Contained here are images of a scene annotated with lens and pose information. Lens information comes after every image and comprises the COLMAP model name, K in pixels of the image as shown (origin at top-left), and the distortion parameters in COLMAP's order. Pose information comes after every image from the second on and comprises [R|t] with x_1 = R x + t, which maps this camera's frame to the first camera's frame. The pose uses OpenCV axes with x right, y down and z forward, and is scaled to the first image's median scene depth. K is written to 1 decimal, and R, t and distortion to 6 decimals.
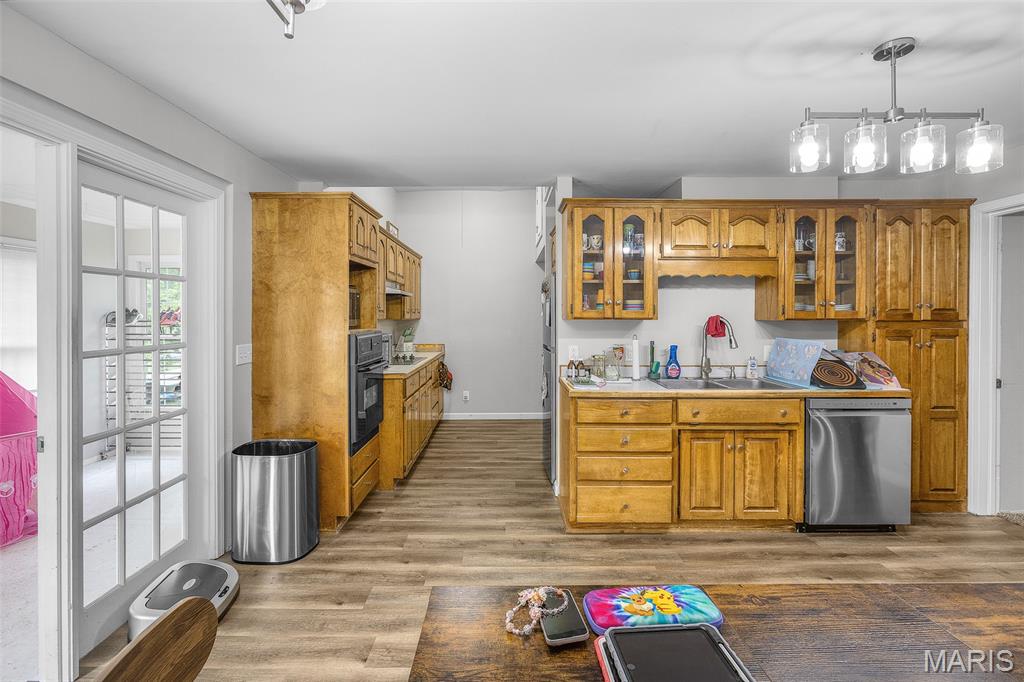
lens RADIAL K [[447.3, 0, 539.6], [0, 447.3, 316.3], [0, 0, 1]] dist [-0.019044, 0.013540]
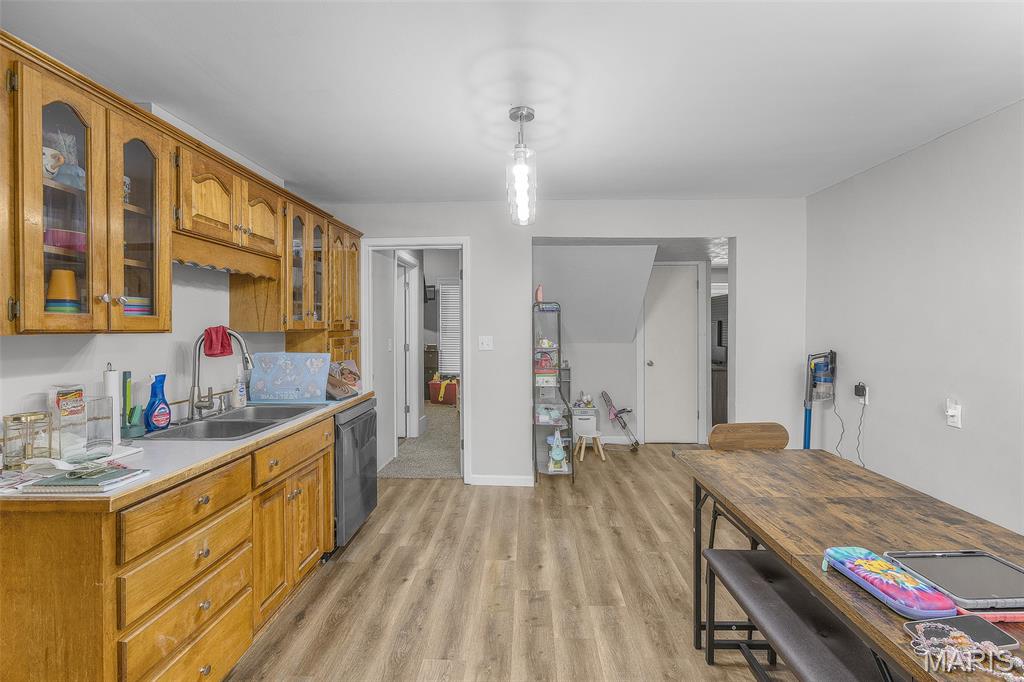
lens RADIAL K [[463.2, 0, 477.3], [0, 463.2, 330.4], [0, 0, 1]] dist [-0.001278, 0.000167]
pose [[0.129045, -0.008788, 0.991600, -0.315248], [0.008243, 0.999936, 0.007789, 0.003243], [-0.991605, 0.007169, 0.129109, 0.563832]]
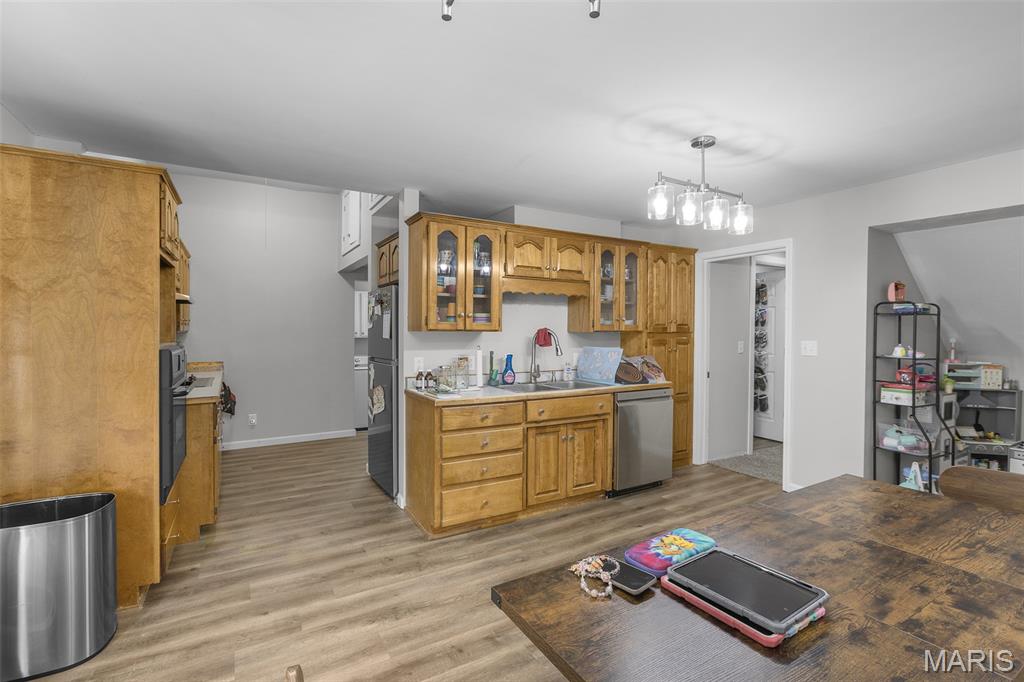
lens RADIAL K [[434.4, 0, 523.0], [0, 434.4, 333.3], [0, 0, 1]] dist [-0.020257, 0.011587]
pose [[0.877824, -0.000546, 0.478984, -0.223178], [-0.003333, 0.999968, 0.007247, 0.004403], [-0.478973, -0.007958, 0.877794, 0.031083]]
